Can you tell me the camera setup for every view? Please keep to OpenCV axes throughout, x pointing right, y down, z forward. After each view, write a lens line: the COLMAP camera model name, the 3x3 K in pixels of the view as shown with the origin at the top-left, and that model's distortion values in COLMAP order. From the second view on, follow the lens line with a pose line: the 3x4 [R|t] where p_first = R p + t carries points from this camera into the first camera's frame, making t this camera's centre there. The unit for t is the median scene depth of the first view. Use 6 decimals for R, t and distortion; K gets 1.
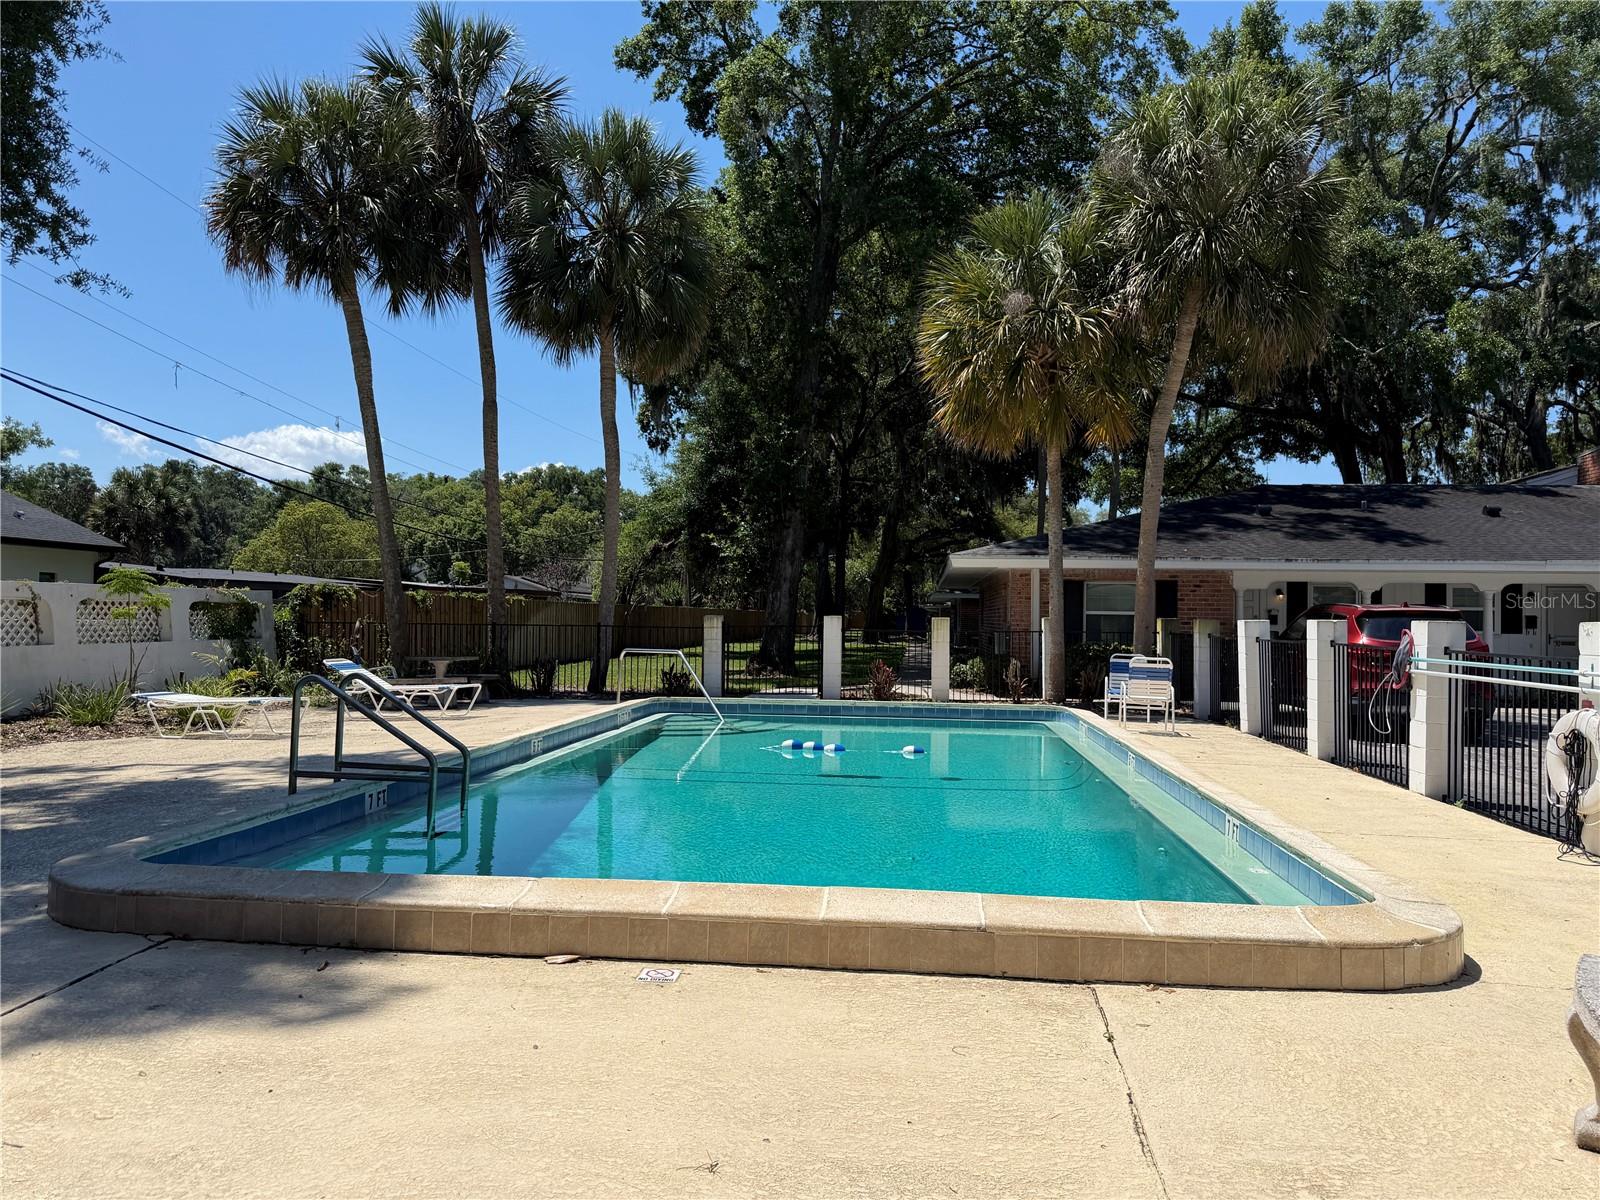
lens RADIAL K [[1122.8, 0, 807.9], [0, 1122.8, 602.0], [0, 0, 1]] dist [0.083288, -0.112265]
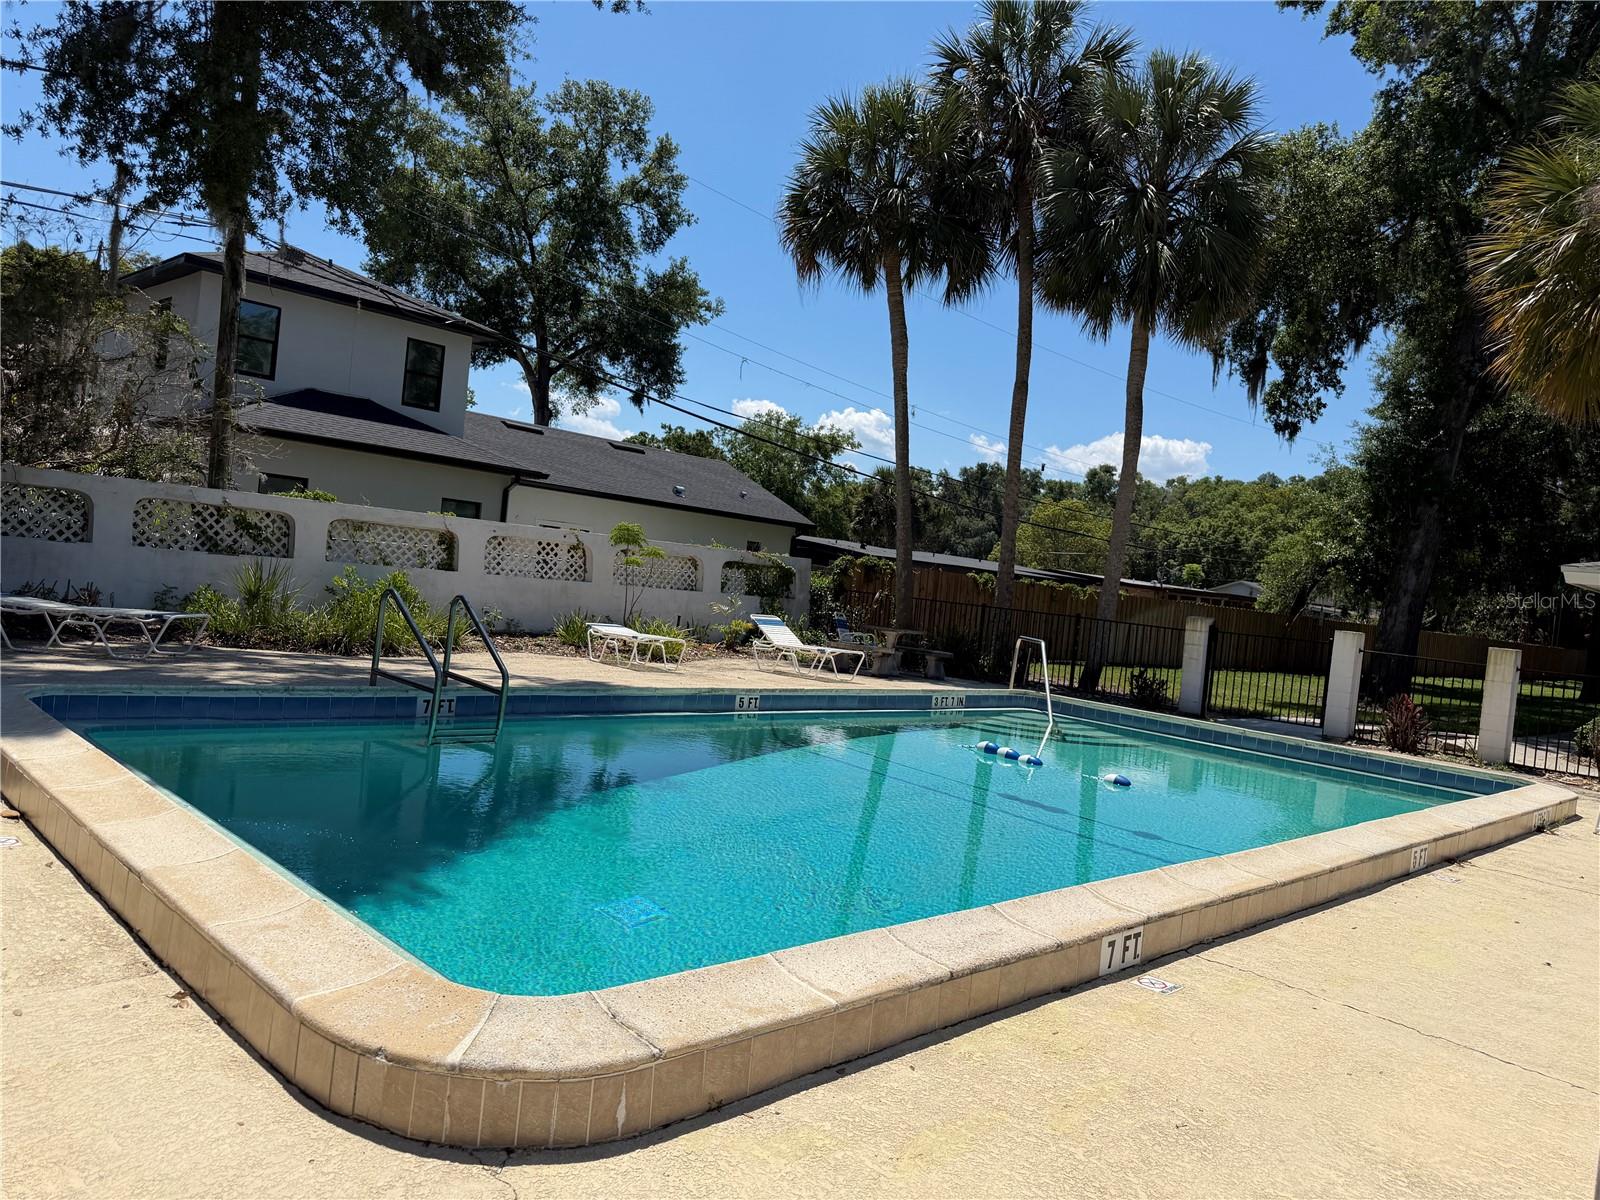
lens RADIAL K [[1122.8, 0, 807.9], [0, 1122.8, 602.0], [0, 0, 1]] dist [0.083288, -0.112265]
pose [[0.766046, 0.084131, -0.637256, 0.237875], [-0.087797, 0.995801, 0.025927, 0.004444], [0.636762, 0.036088, 0.770216, 0.147178]]
